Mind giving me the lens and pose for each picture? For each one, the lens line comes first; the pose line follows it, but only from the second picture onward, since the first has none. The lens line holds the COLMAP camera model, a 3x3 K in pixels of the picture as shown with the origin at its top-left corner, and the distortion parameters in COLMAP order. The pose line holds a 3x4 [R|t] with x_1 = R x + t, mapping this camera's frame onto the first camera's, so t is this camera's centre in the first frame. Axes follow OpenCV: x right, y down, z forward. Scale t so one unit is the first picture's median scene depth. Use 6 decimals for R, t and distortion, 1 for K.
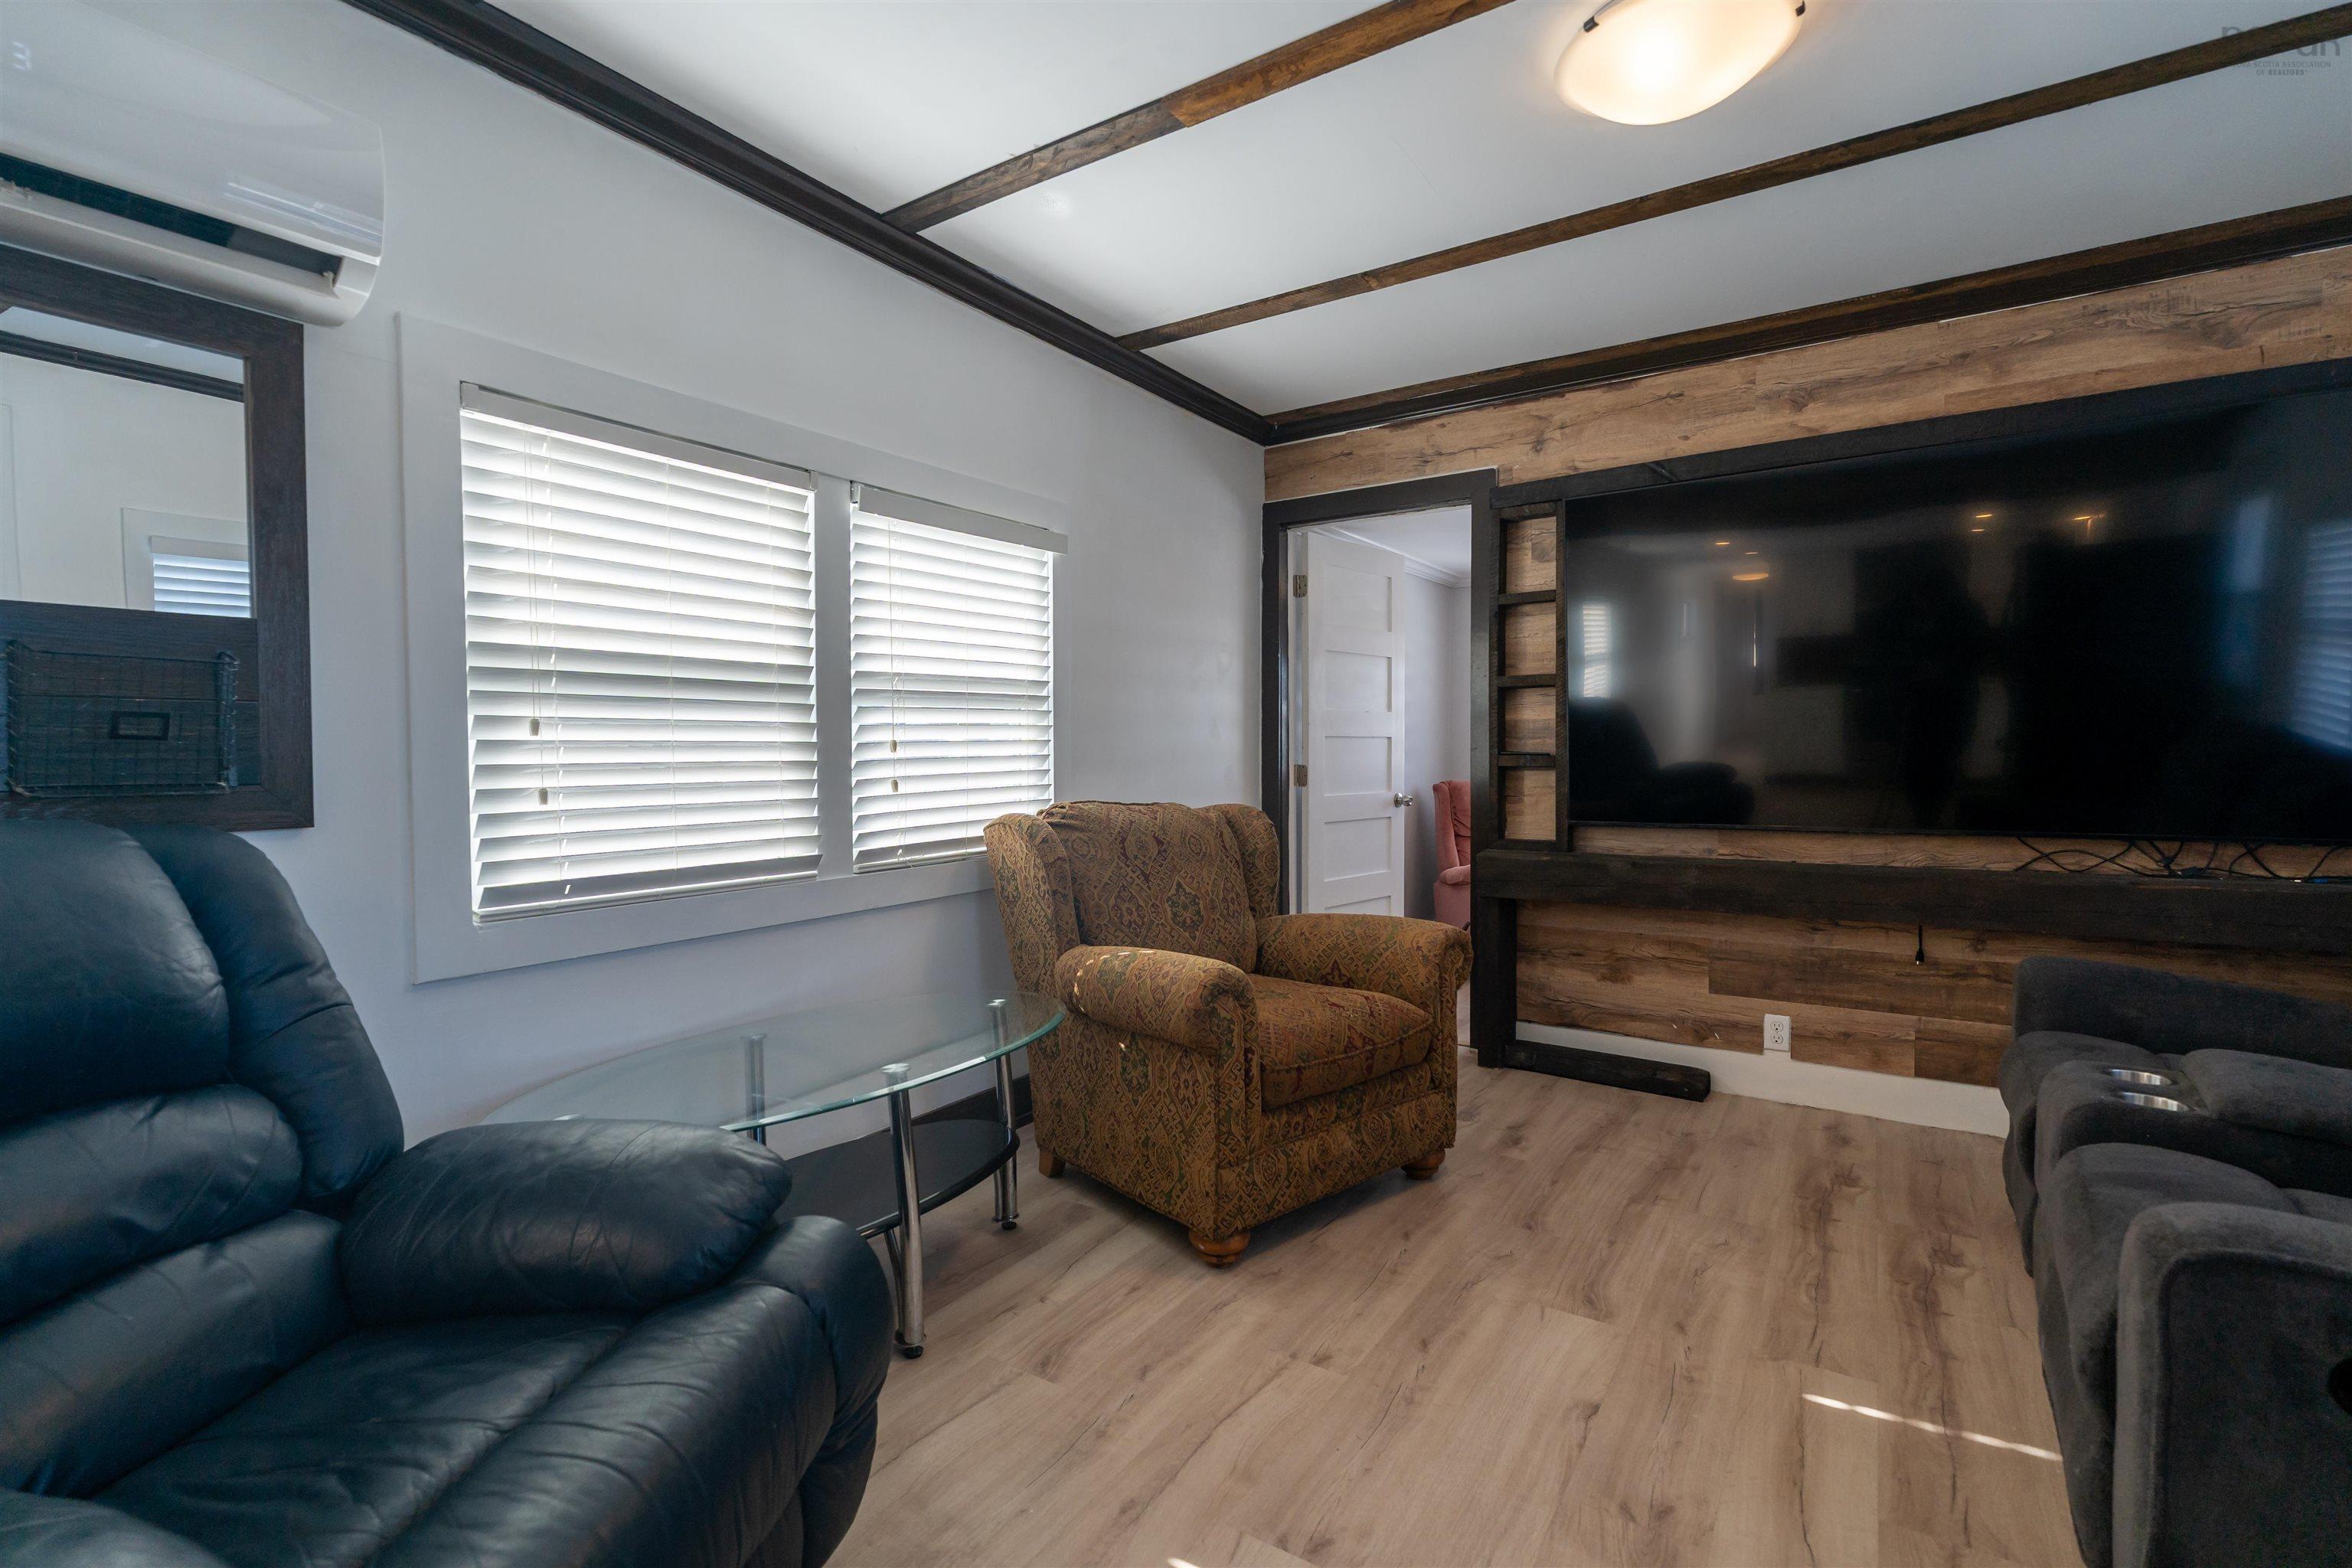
lens RADIAL K [[1065.9, 0, 1162.0], [0, 1065.9, 783.7], [0, 0, 1]] dist [0.007378, -0.000464]
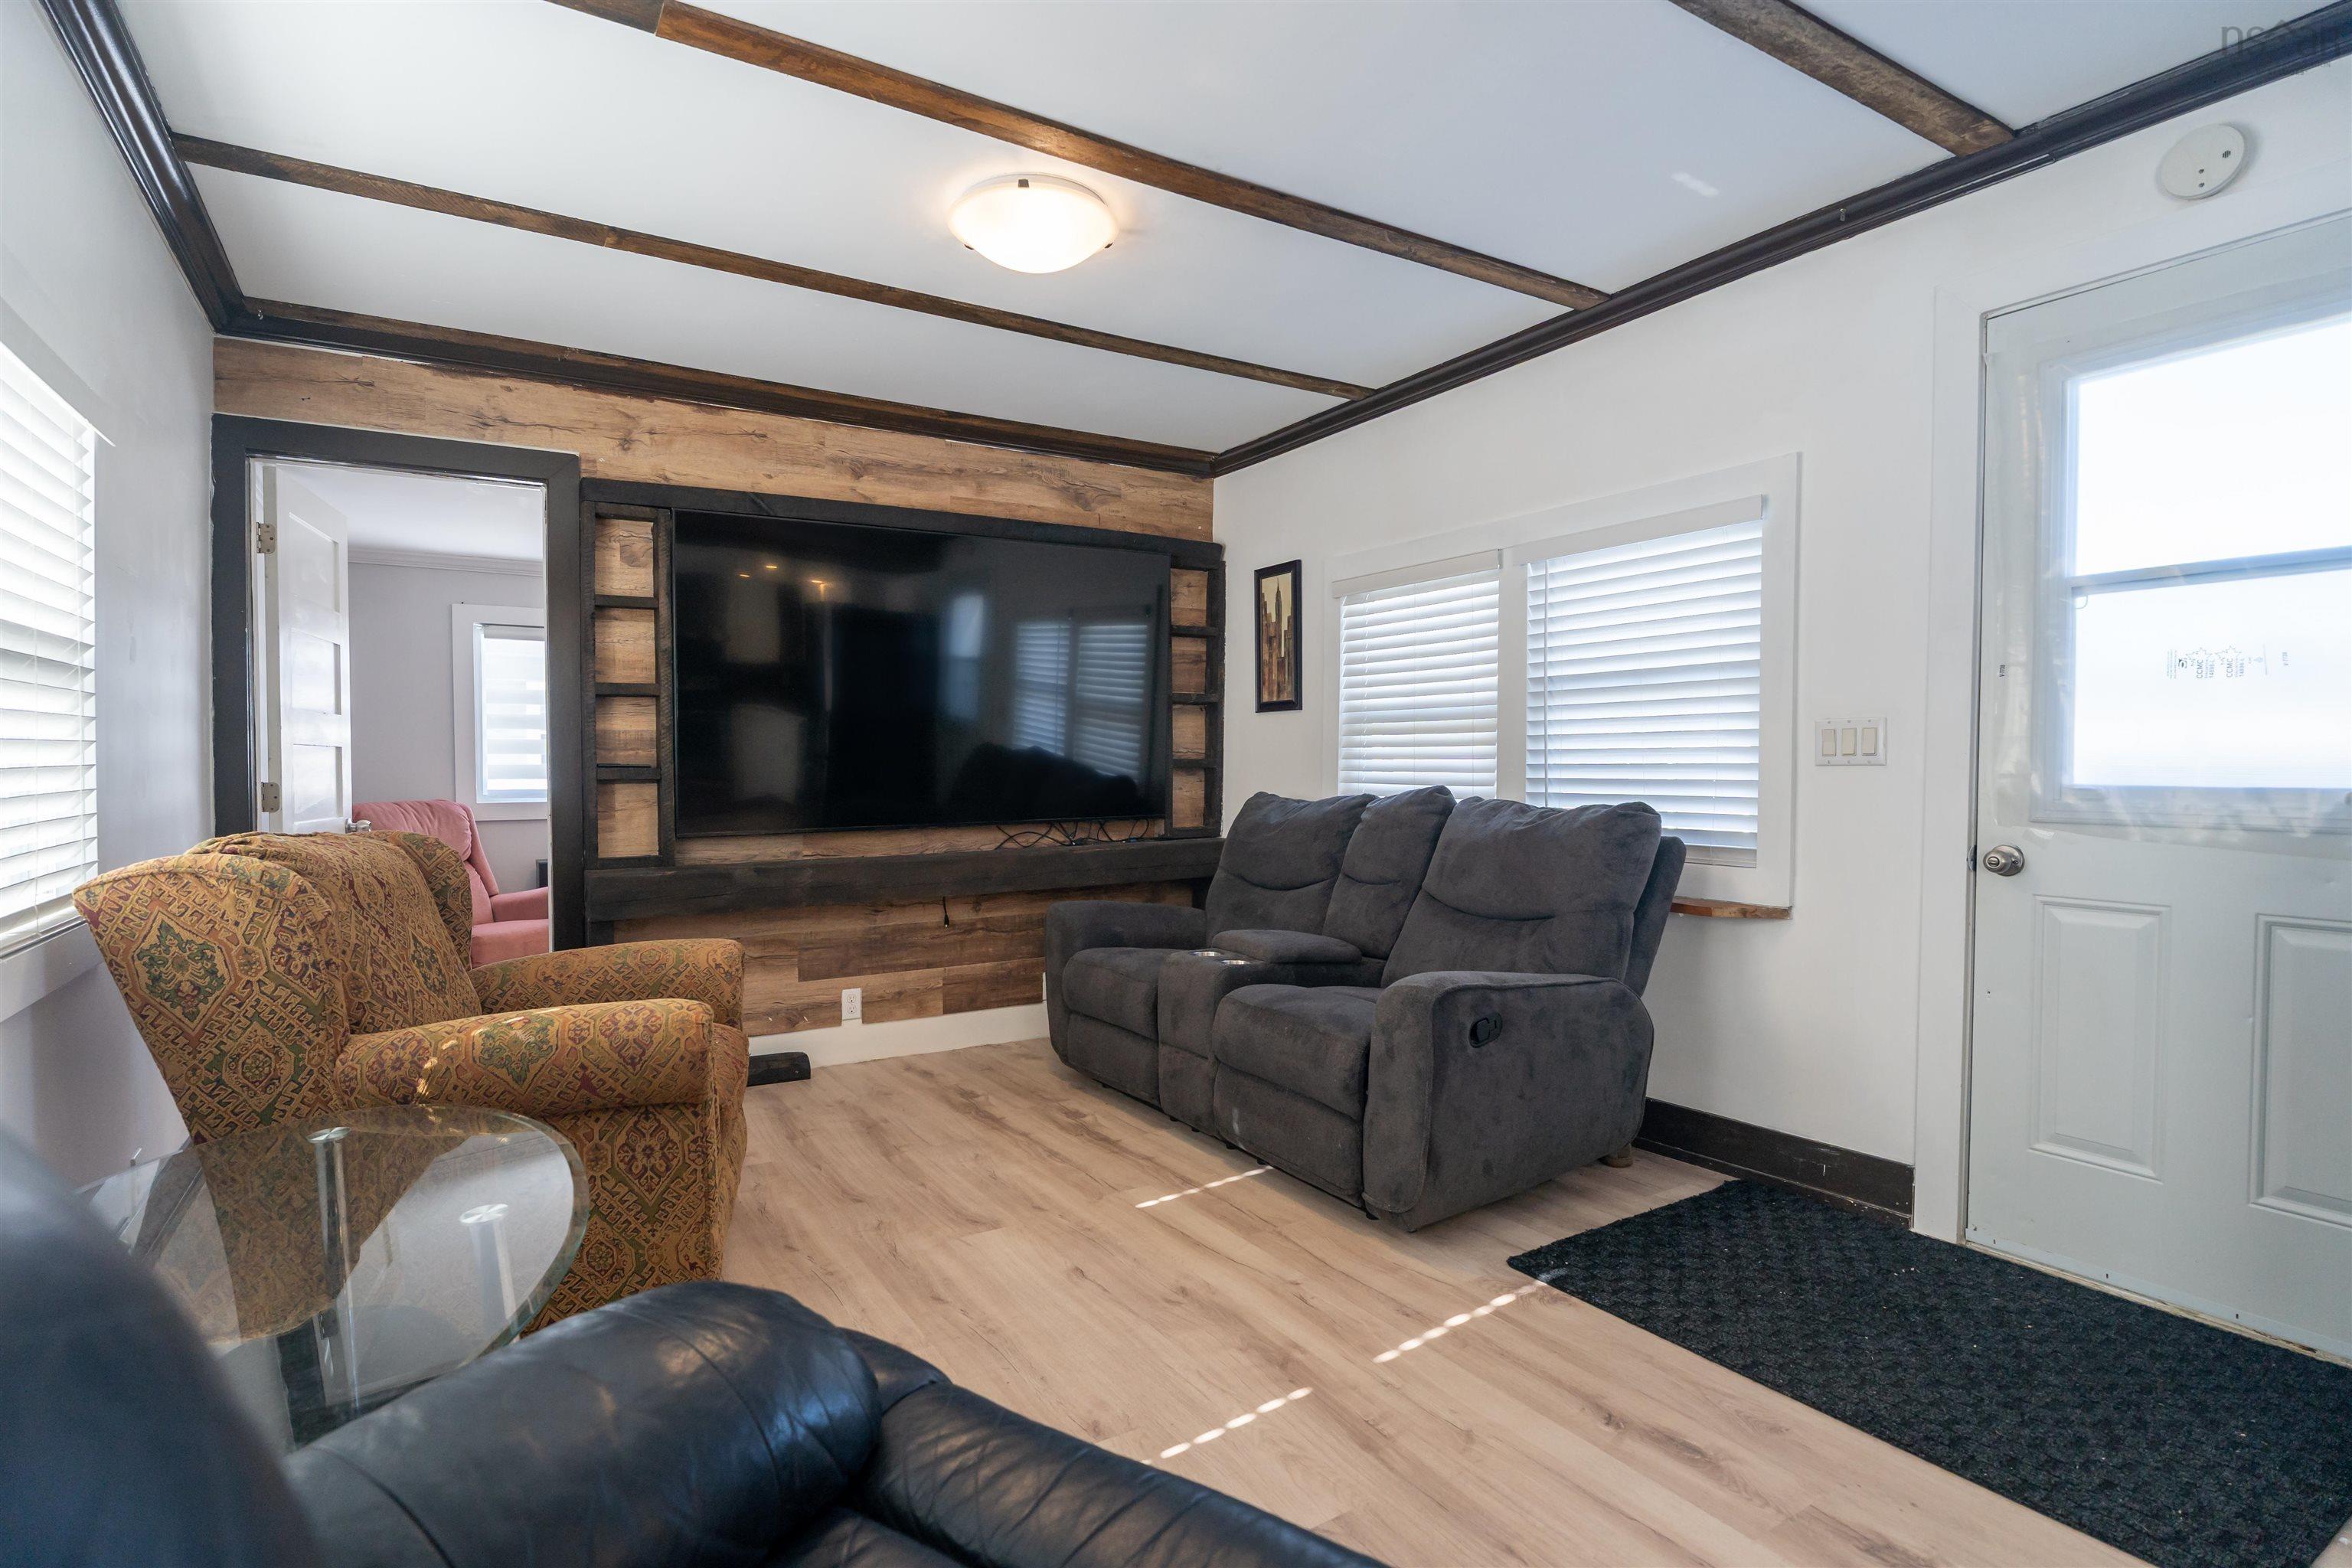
lens RADIAL K [[1156.5, 0, 1115.8], [0, 1156.5, 785.5], [0, 0, 1]] dist [-0.004571, -0.000712]
pose [[0.438891, -0.012907, 0.898447, -0.441544], [0.030266, 0.999542, -0.000426, 0.003016], [-0.898030, 0.027379, 0.439081, 0.181847]]
